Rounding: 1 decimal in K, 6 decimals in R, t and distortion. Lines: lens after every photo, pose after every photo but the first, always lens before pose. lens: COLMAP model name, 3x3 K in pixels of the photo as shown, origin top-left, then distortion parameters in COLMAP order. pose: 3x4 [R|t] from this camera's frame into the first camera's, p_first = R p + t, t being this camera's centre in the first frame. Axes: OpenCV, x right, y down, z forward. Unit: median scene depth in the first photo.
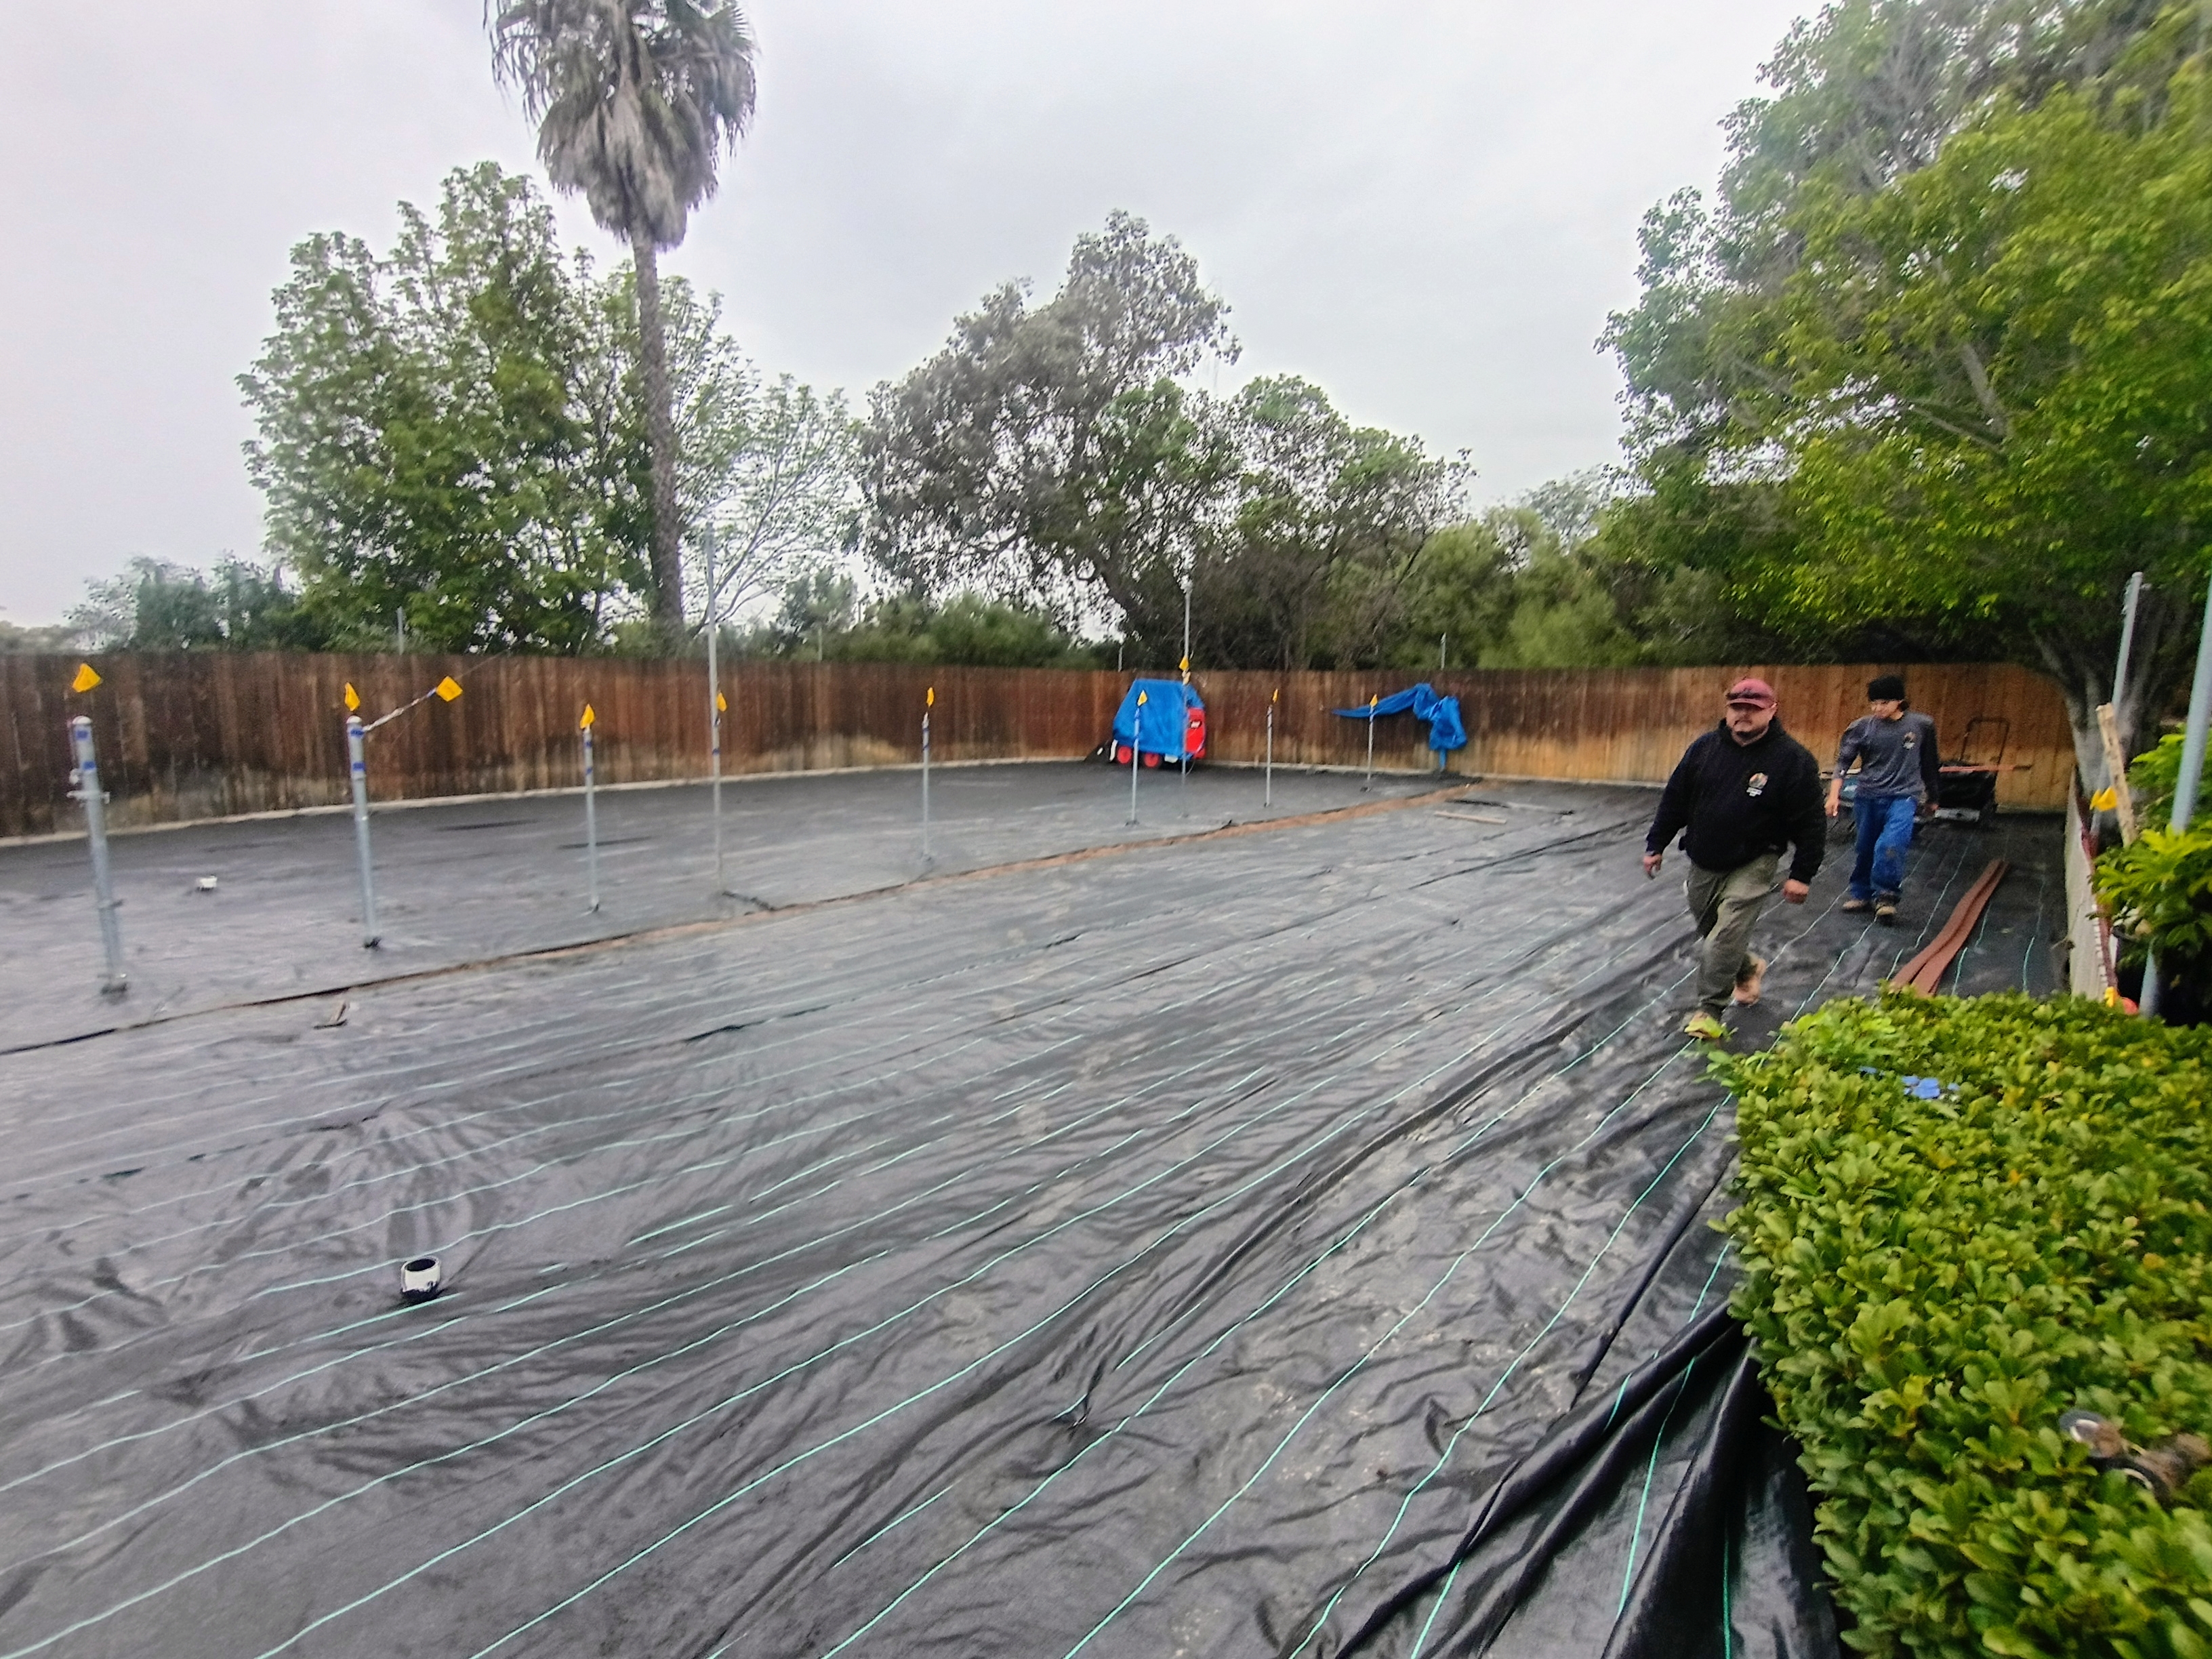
lens RADIAL K [[1012.9, 0, 1116.6], [0, 1012.9, 824.1], [0, 0, 1]] dist [0.000331, -0.000052]
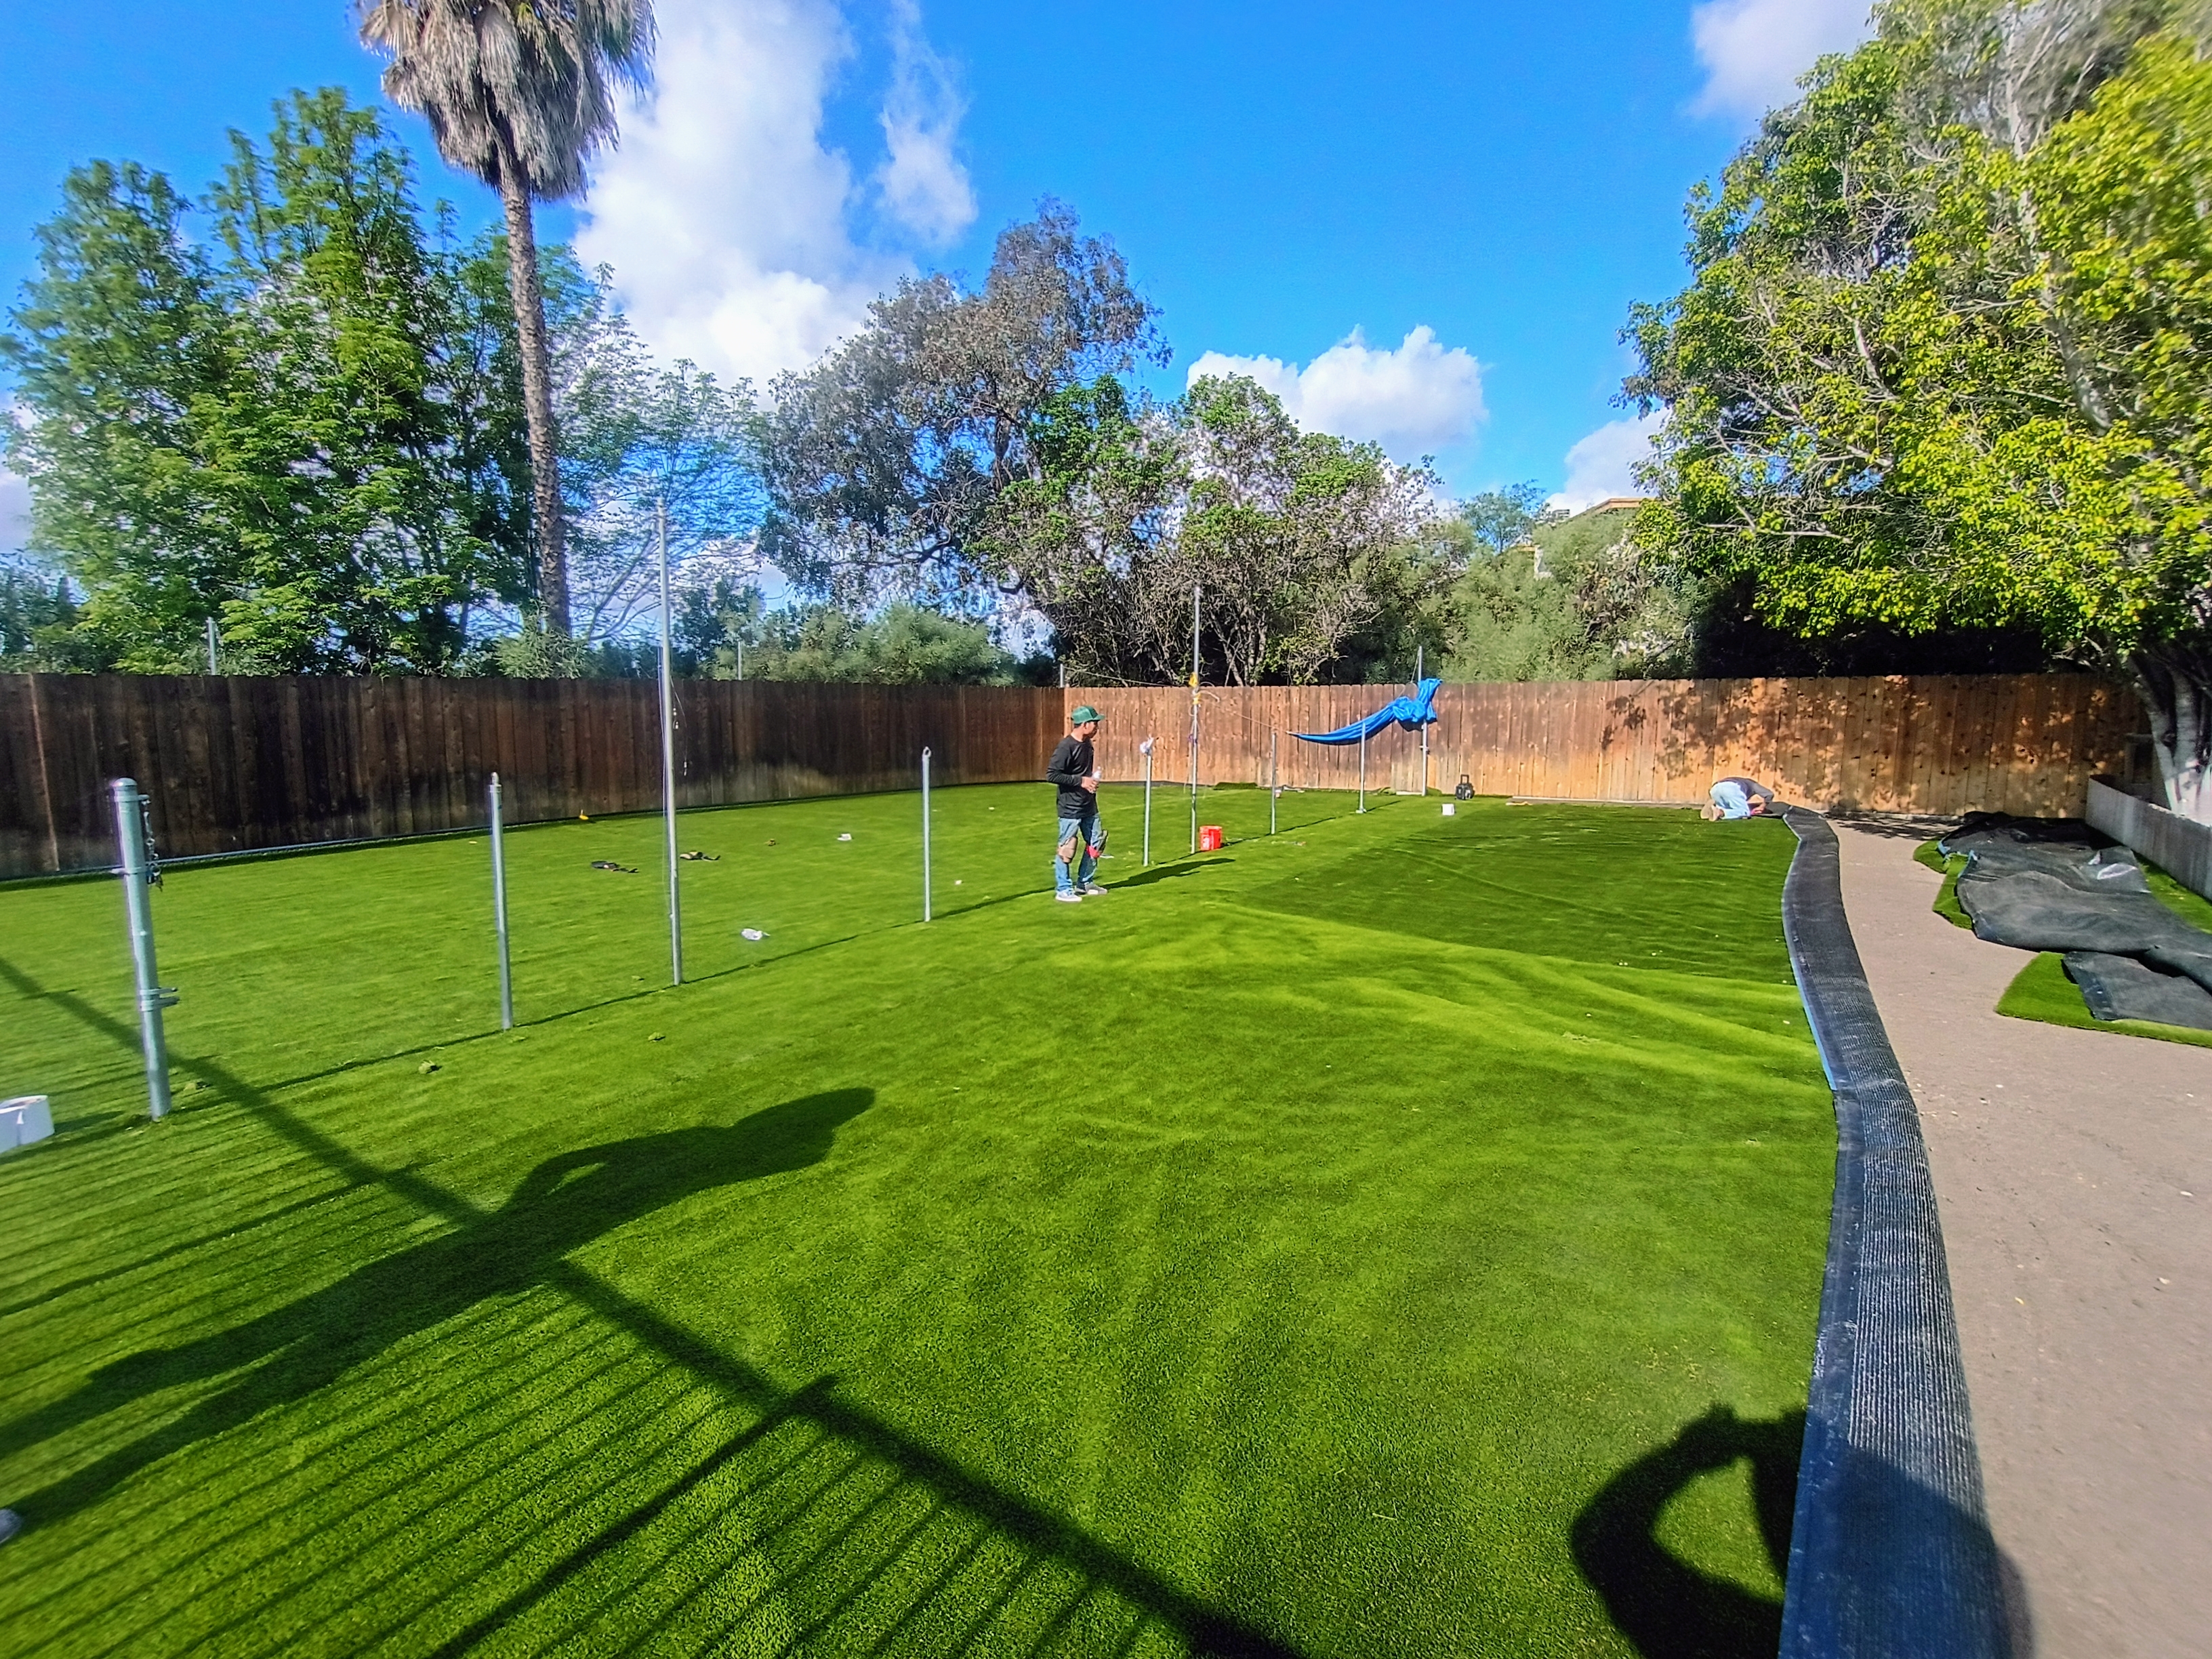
lens RADIAL K [[1012.9, 0, 1119.9], [0, 1012.9, 816.0], [0, 0, 1]] dist [0.000331, -0.000052]
pose [[0.993447, -0.022024, 0.112154, -0.056664], [0.024508, 0.999483, -0.020814, -0.014470], [-0.111638, 0.023426, 0.993473, 0.081905]]
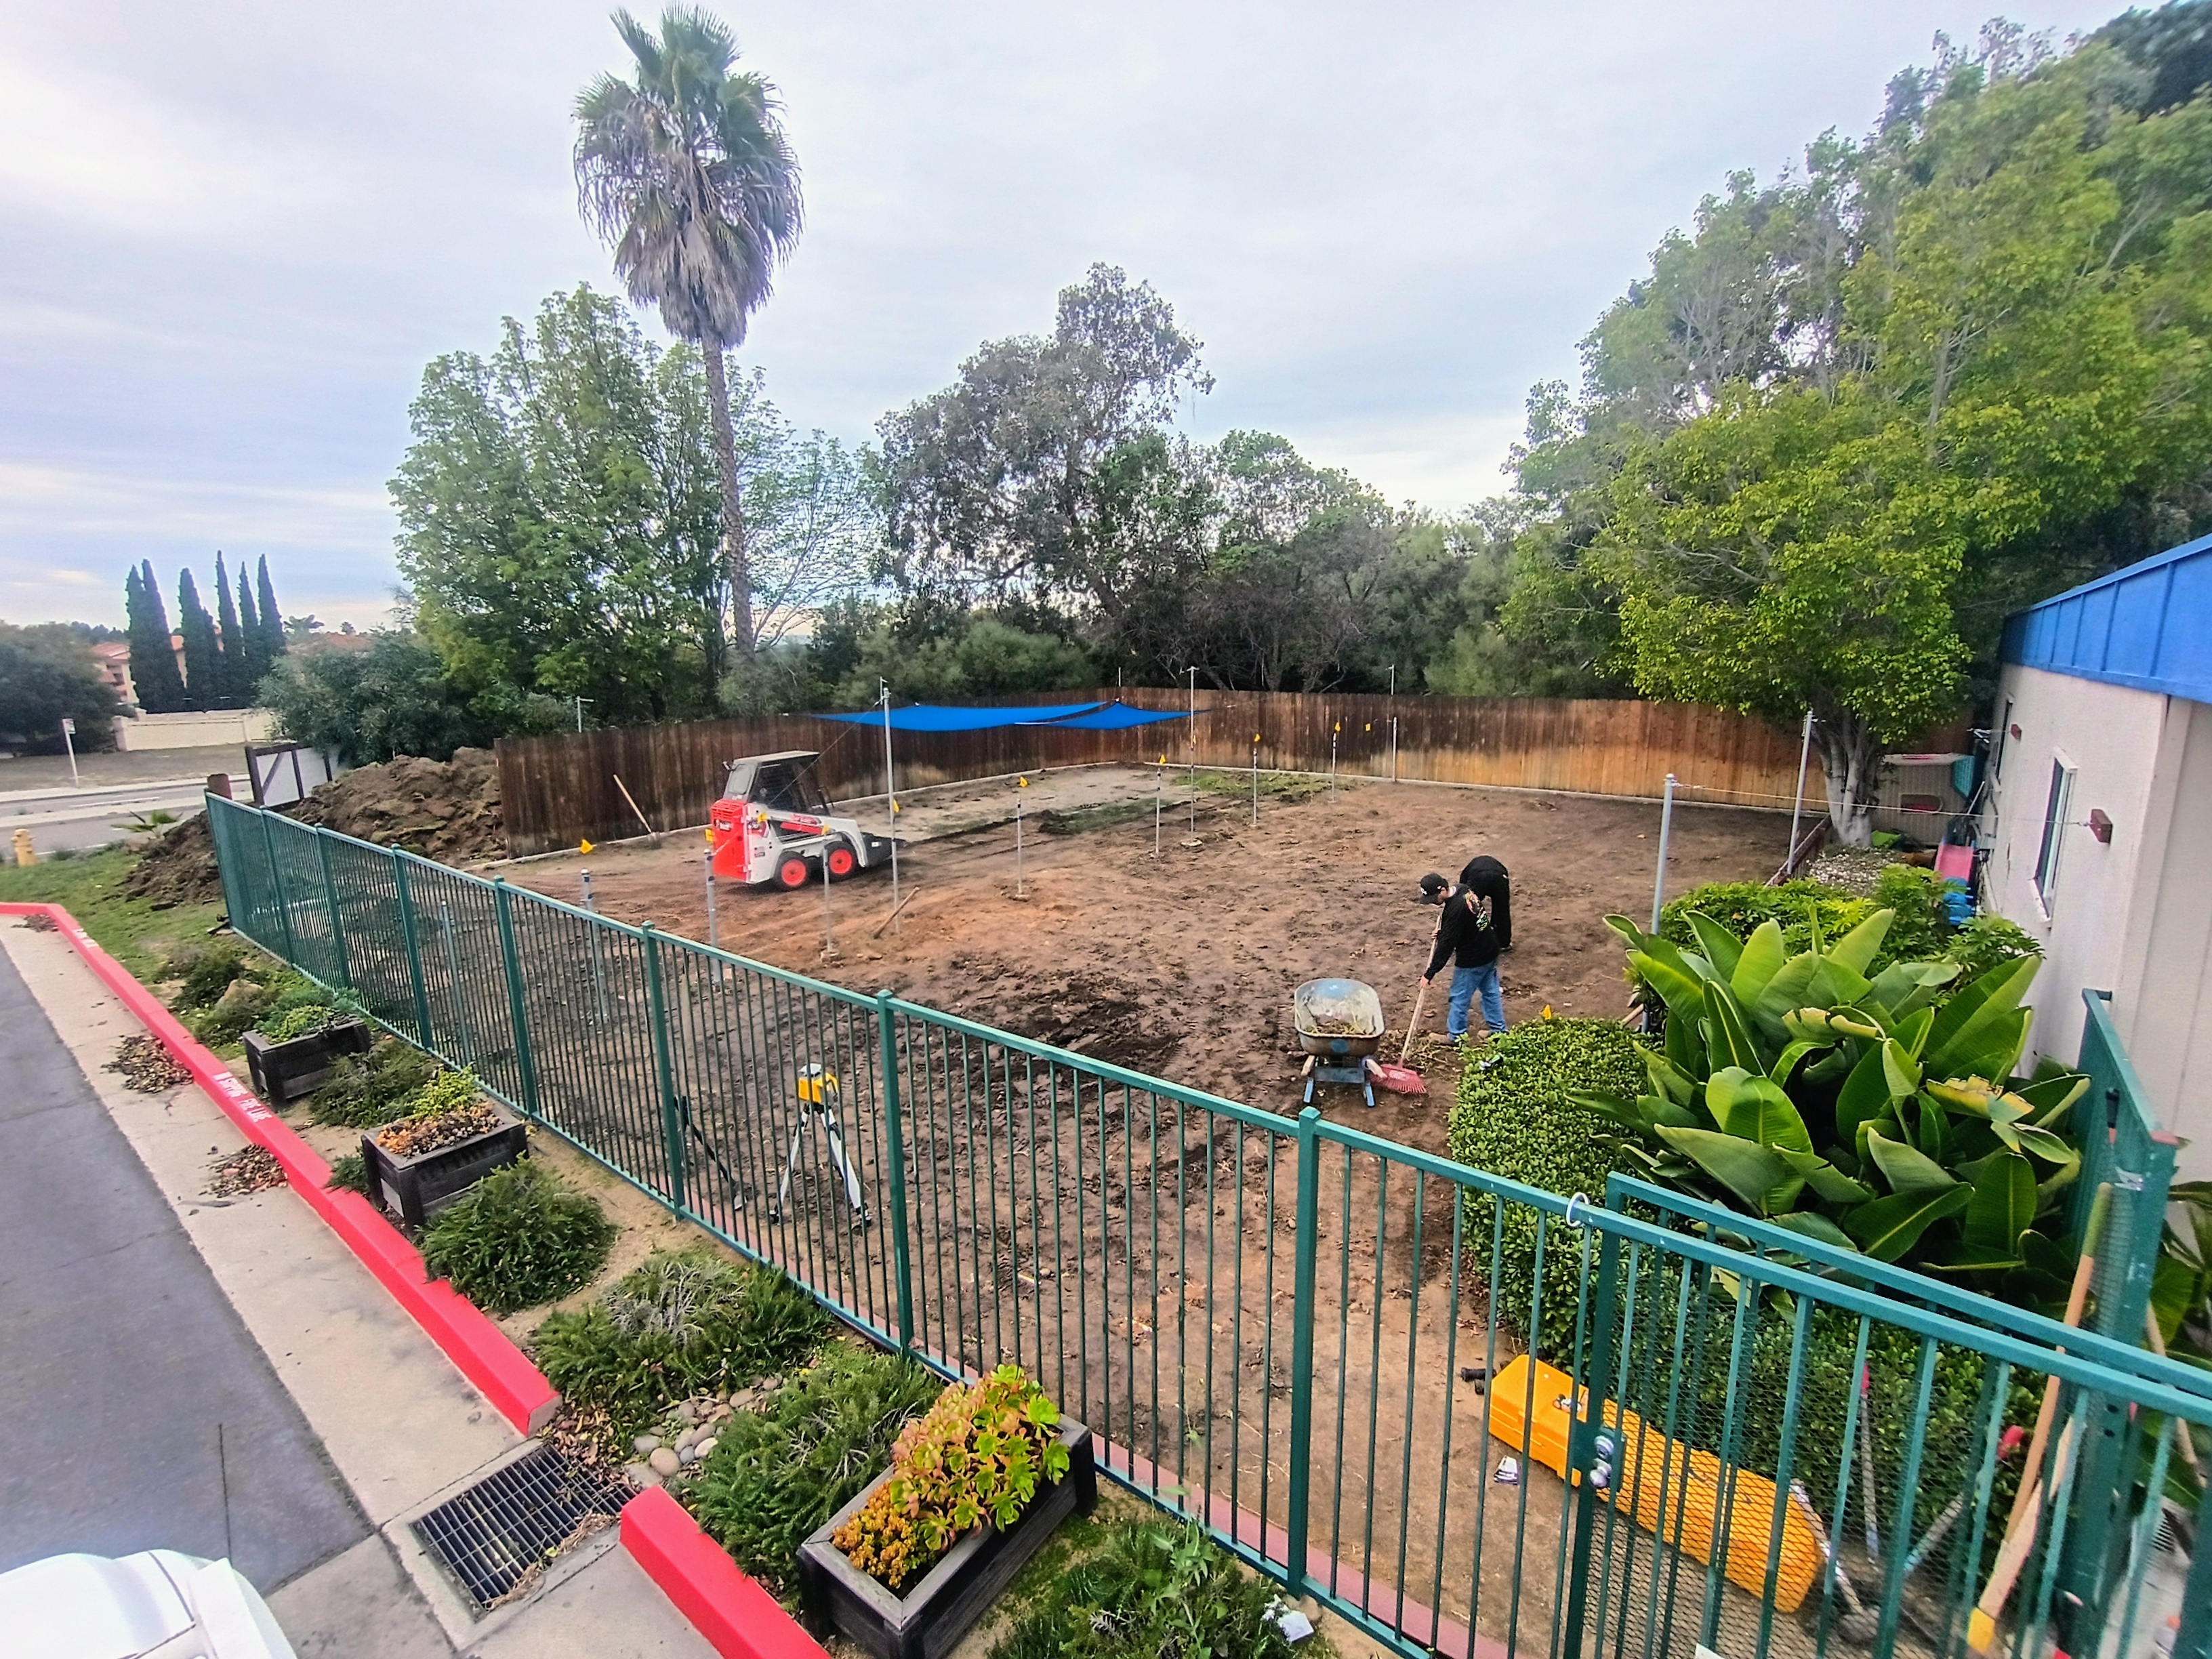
lens RADIAL K [[1012.9, 0, 1112.2], [0, 1012.9, 820.0], [0, 0, 1]] dist [0.000331, -0.000052]
pose [[0.999228, -0.029480, 0.025978, -0.042855], [0.028177, 0.998392, 0.049183, -0.060363], [-0.027386, -0.048413, 0.998452, -0.181510]]
